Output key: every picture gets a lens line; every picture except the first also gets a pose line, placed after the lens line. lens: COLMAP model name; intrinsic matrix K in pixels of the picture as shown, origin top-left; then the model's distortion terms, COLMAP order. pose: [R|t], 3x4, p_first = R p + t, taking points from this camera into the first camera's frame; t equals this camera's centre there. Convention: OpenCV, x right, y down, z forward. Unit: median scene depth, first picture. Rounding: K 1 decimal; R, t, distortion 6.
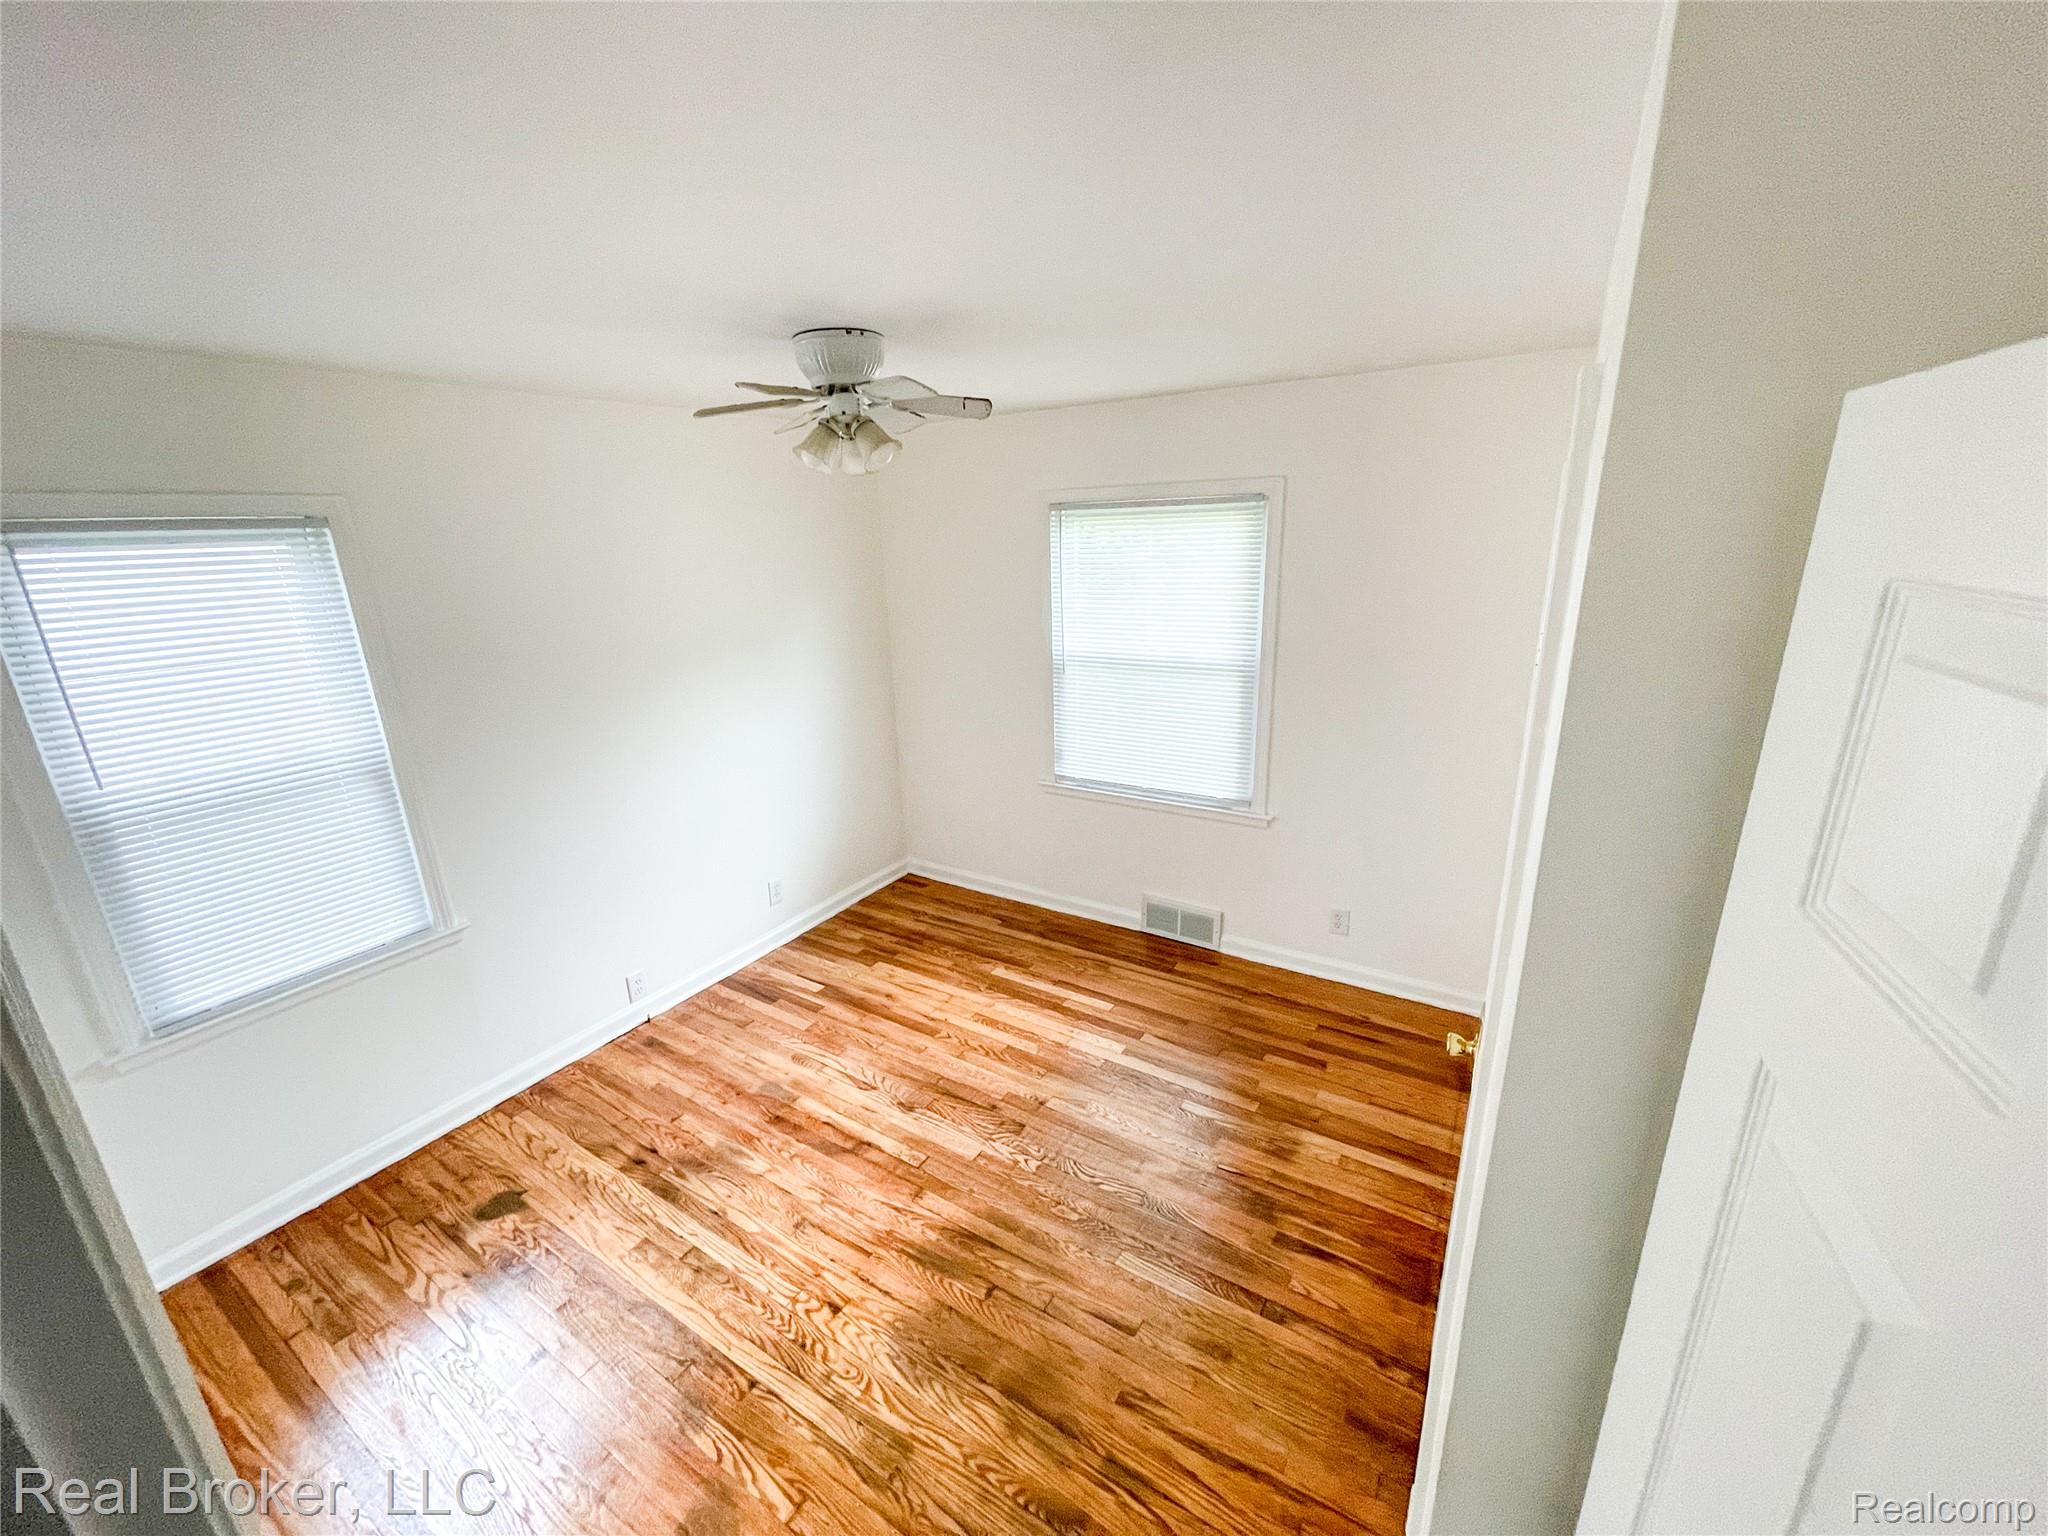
lens RADIAL K [[822.8, 0, 1020.7], [0, 822.8, 770.1], [0, 0, 1]] dist [0.000303, -0.000023]
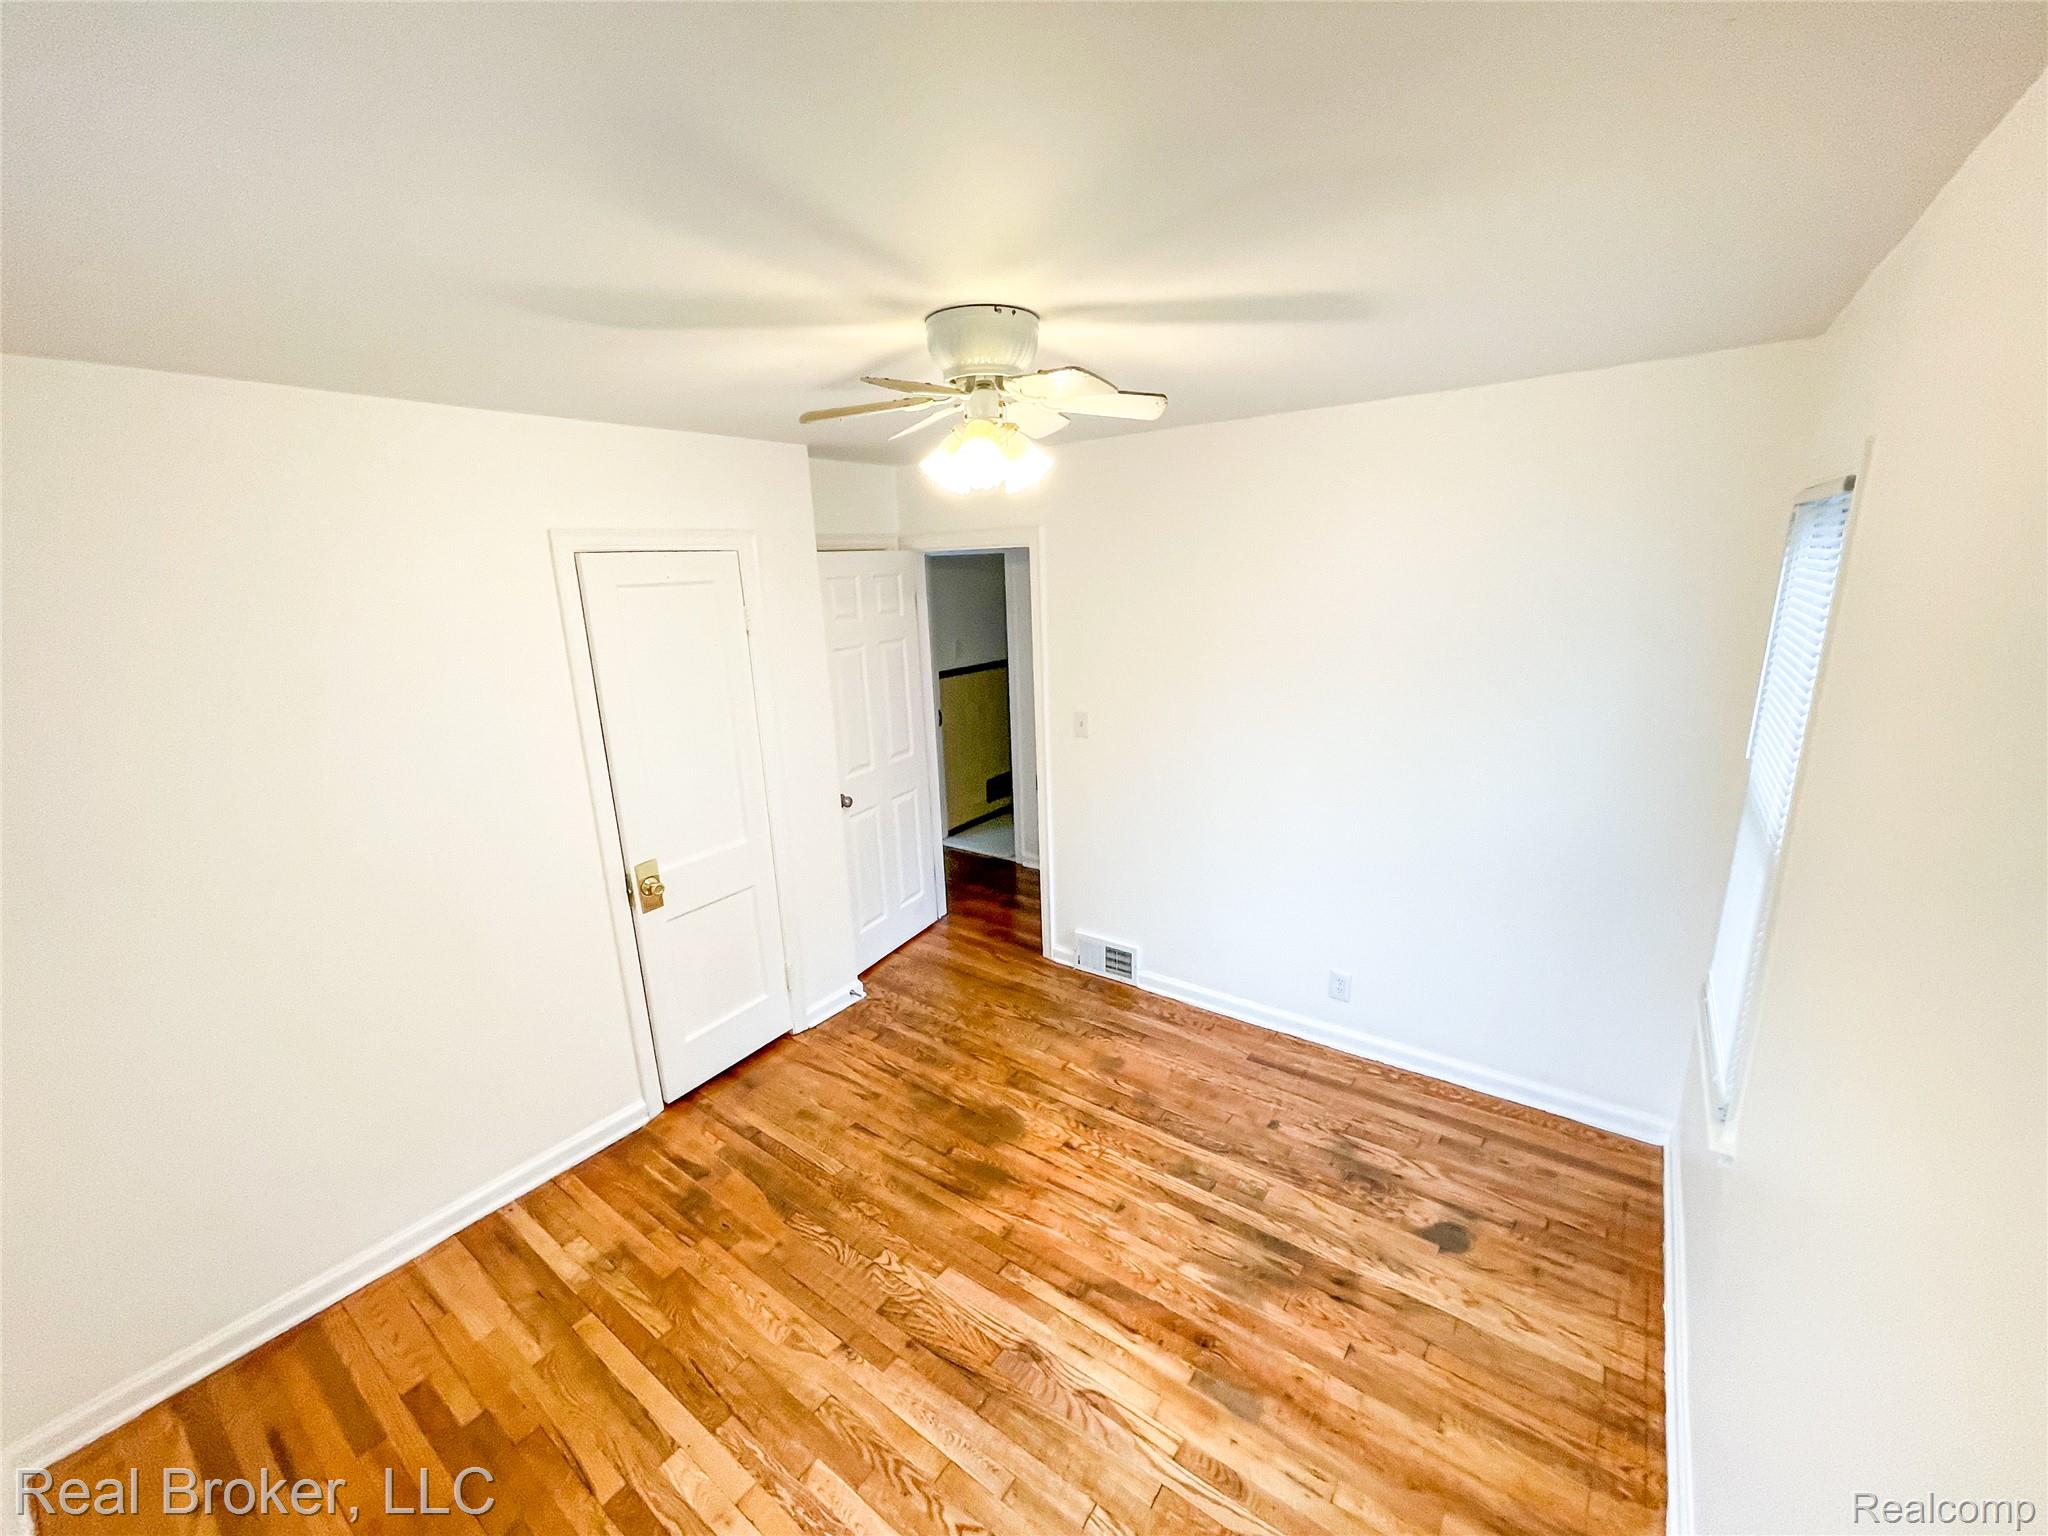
lens RADIAL K [[822.8, 0, 1021.2], [0, 822.8, 768.9], [0, 0, 1]] dist [0.000303, -0.000023]
pose [[-0.994855, 0.050714, 0.087705, -0.255593], [0.088743, 0.853850, 0.512899, -0.458743], [-0.048876, 0.518043, -0.853957, 1.561032]]
